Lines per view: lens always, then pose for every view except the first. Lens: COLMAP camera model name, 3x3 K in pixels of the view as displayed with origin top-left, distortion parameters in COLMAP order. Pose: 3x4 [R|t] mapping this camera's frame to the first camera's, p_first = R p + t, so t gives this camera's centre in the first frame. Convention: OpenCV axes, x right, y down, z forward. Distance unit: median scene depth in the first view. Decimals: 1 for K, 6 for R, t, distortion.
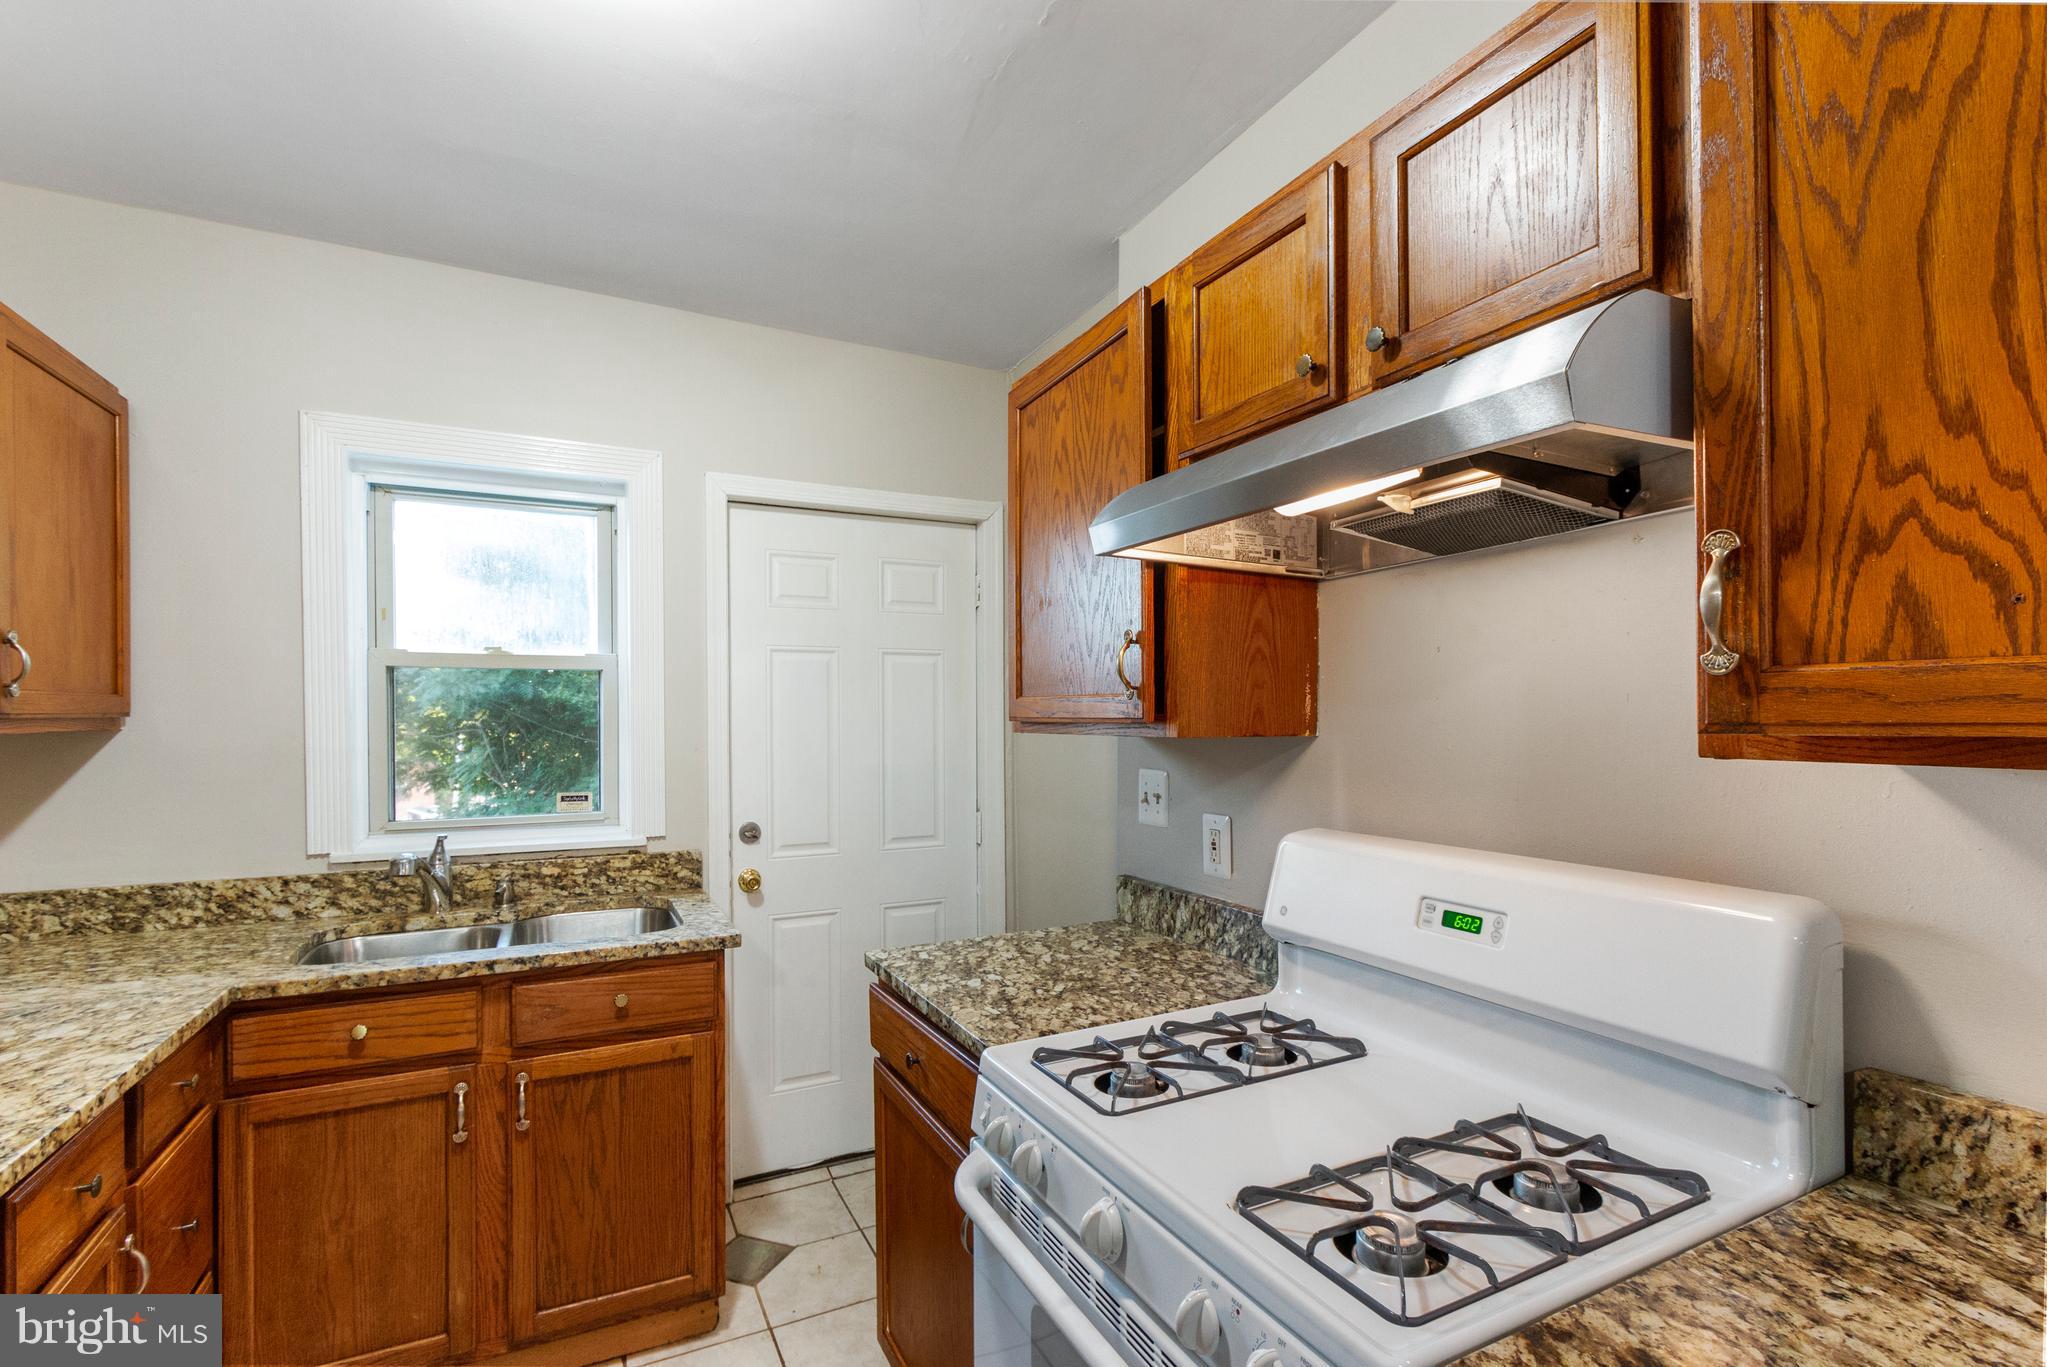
lens RADIAL K [[934.4, 0, 1023.1], [0, 934.4, 720.5], [0, 0, 1]] dist [-0.000161, -0.000042]
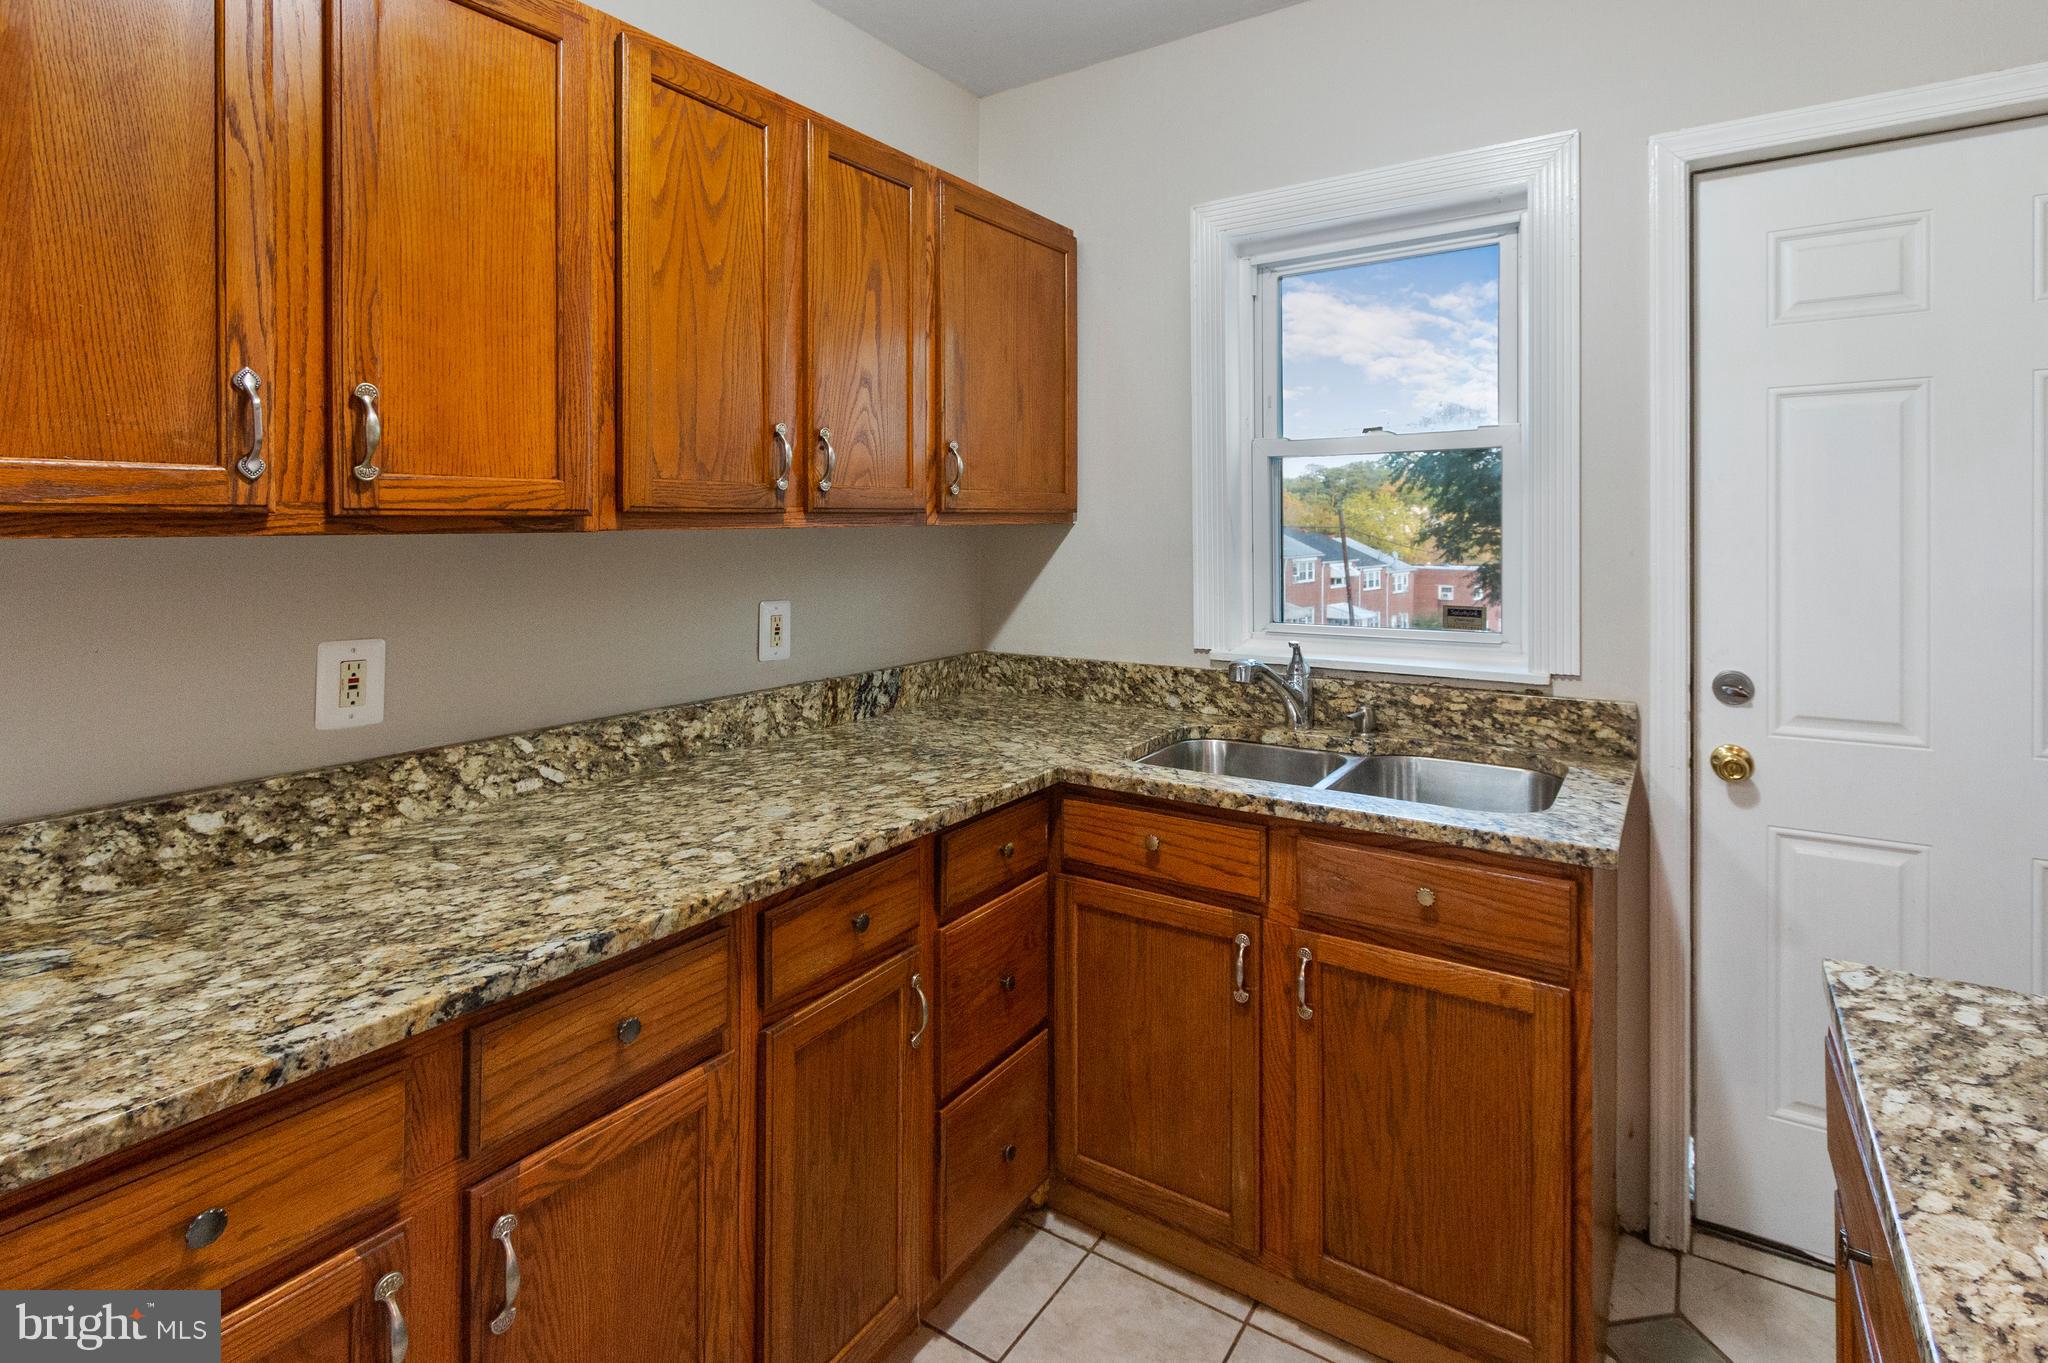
lens RADIAL K [[995.1, 0, 1010.5], [0, 995.1, 538.2], [0, 0, 1]] dist [0.000900, -0.001016]
pose [[0.485943, 0.008692, -0.873948, 0.076142], [0.003227, 0.999926, 0.011739, 0.012472], [0.873985, -0.008525, 0.485878, 0.324936]]
